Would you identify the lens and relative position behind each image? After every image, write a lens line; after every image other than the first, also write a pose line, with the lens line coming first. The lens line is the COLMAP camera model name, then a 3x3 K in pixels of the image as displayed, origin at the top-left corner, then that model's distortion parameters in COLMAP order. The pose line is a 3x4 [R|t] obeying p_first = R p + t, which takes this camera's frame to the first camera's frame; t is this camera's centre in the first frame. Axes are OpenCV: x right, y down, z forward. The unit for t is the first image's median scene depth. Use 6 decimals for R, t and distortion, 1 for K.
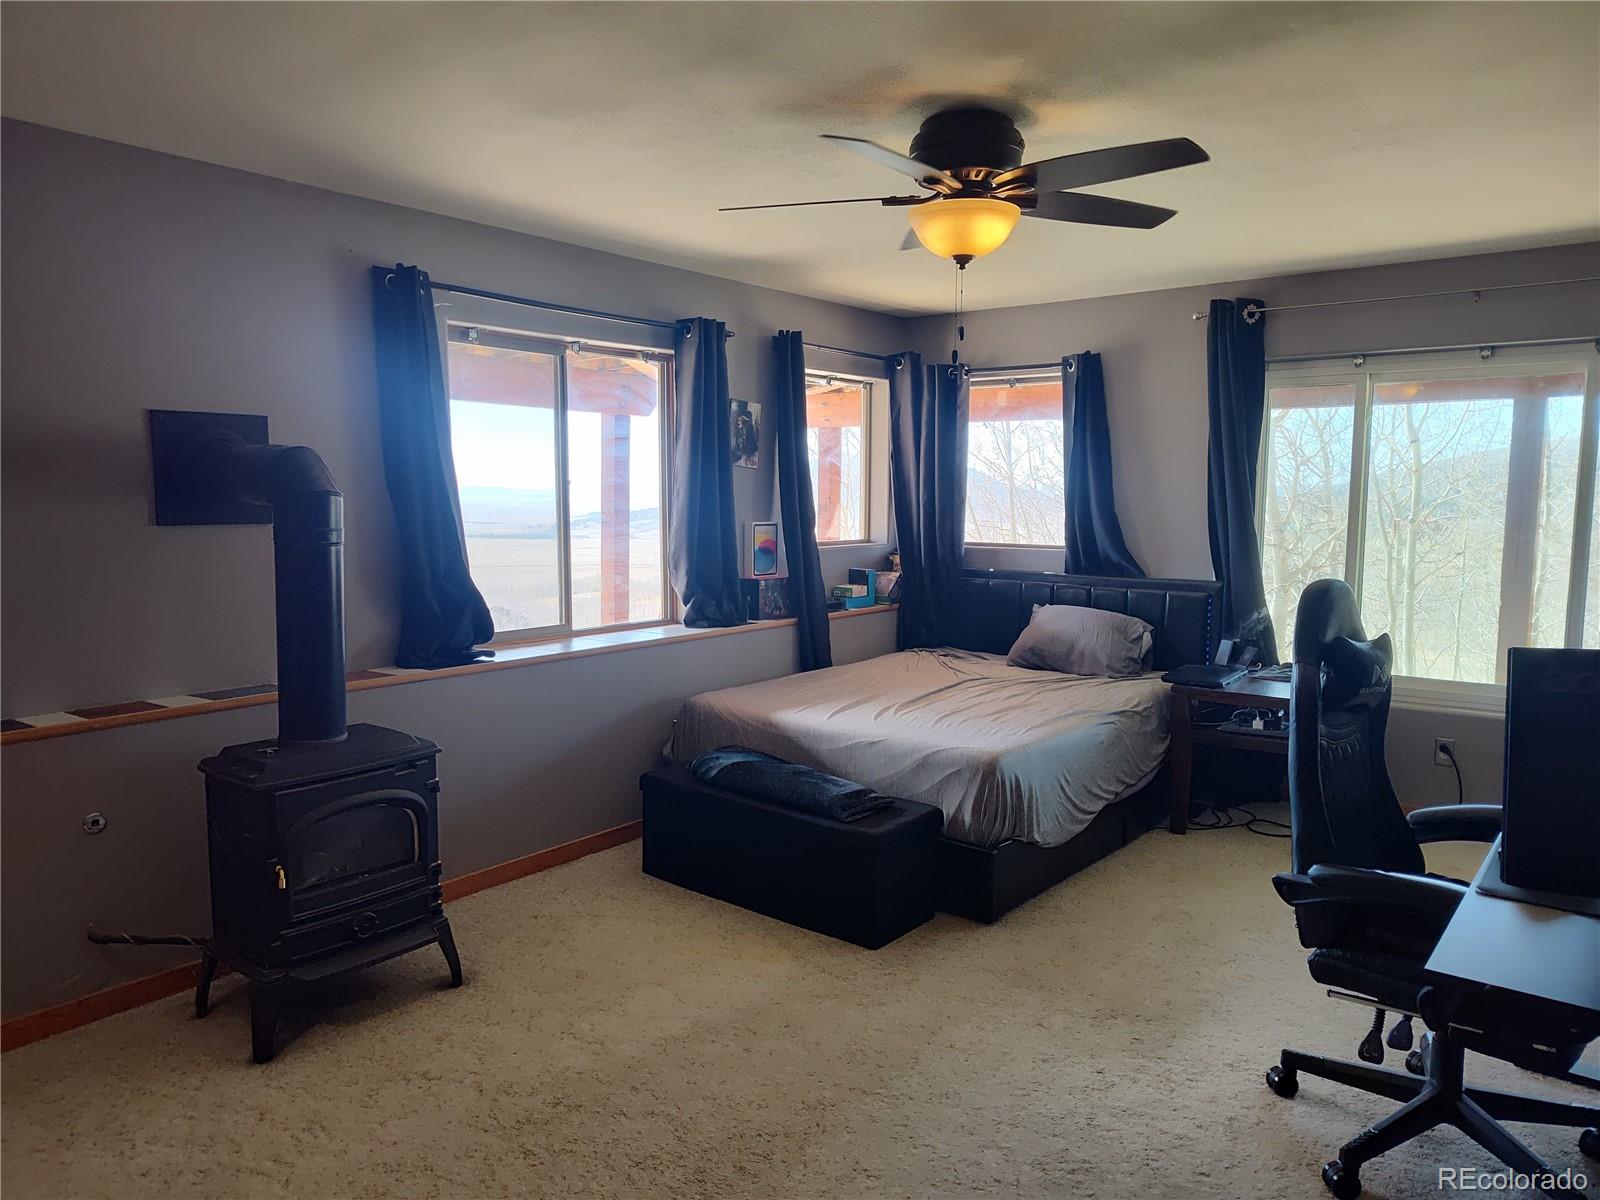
lens RADIAL K [[1081.4, 0, 805.3], [0, 1081.4, 600.1], [0, 0, 1]] dist [0.026021, -0.026925]
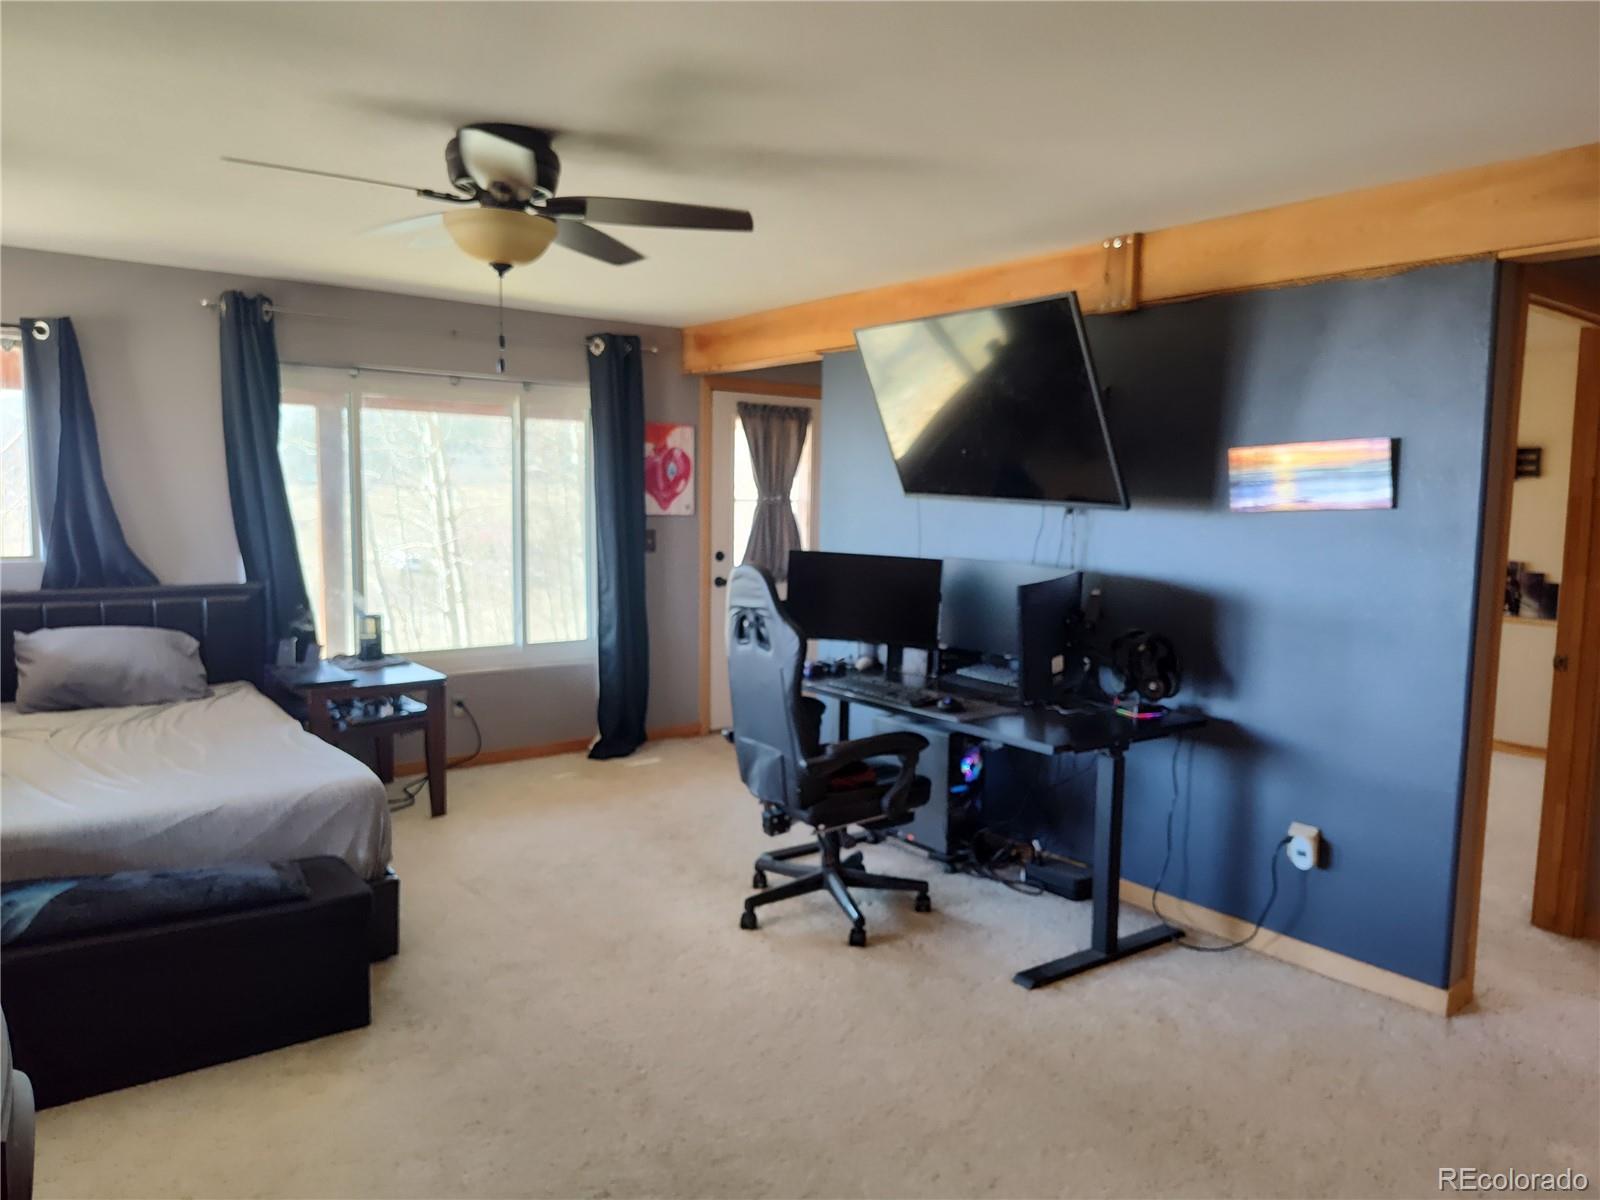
lens RADIAL K [[1081.4, 0, 805.8], [0, 1081.4, 600.9], [0, 0, 1]] dist [0.026021, -0.026925]
pose [[0.256666, -0.092857, 0.962029, -0.426607], [0.079799, 0.994011, 0.074654, -0.034105], [-0.963200, 0.057608, 0.262539, 0.270332]]
